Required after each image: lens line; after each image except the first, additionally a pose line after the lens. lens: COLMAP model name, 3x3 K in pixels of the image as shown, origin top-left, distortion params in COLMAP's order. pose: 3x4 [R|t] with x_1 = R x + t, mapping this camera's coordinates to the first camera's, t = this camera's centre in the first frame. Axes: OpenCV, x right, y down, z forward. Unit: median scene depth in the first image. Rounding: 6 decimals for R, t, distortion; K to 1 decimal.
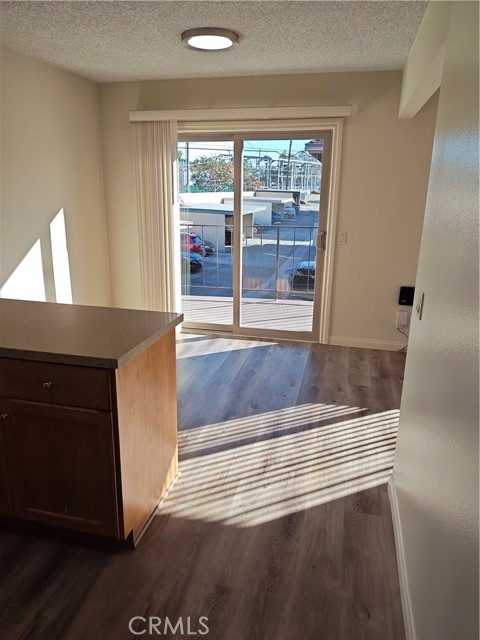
lens RADIAL K [[469.0, 0, 247.6], [0, 469.0, 326.9], [0, 0, 1]] dist [0.096889, -0.079700]
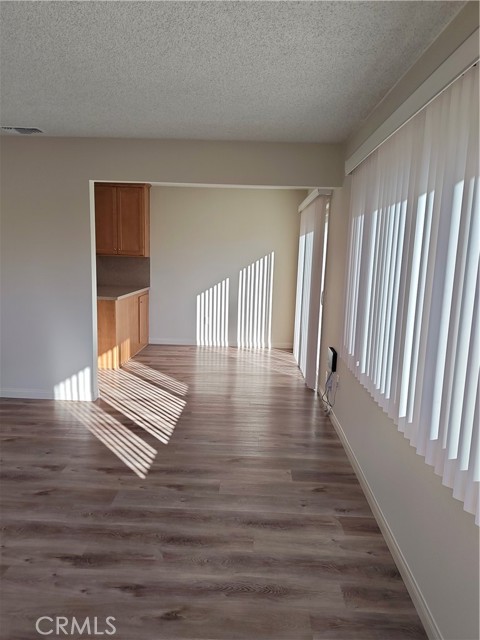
lens RADIAL K [[469.0, 0, 247.6], [0, 469.0, 326.9], [0, 0, 1]] dist [0.096889, -0.079700]
pose [[0.187312, 0.144993, -0.971541, 2.492581], [-0.297999, 0.950824, 0.084447, -0.324618], [0.936008, 0.273700, 0.221309, 1.164418]]
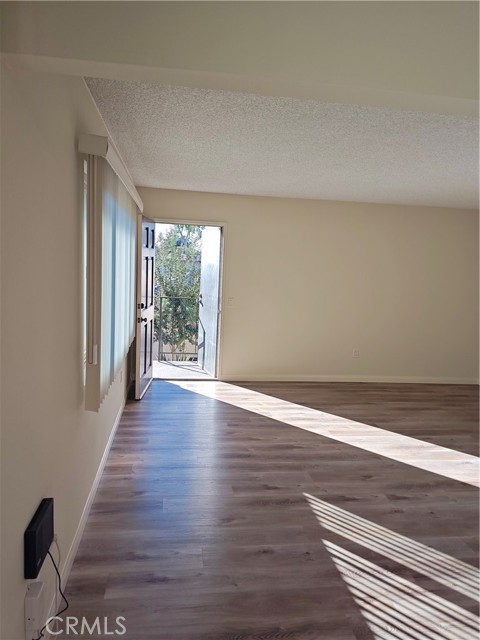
lens RADIAL K [[469.0, 0, 247.6], [0, 469.0, 326.9], [0, 0, 1]] dist [0.096889, -0.079700]
pose [[-0.351294, -0.163893, 0.921809, -0.102465], [0.209307, 0.945894, 0.247940, -0.594278], [-0.912570, 0.280041, -0.297983, 1.776399]]
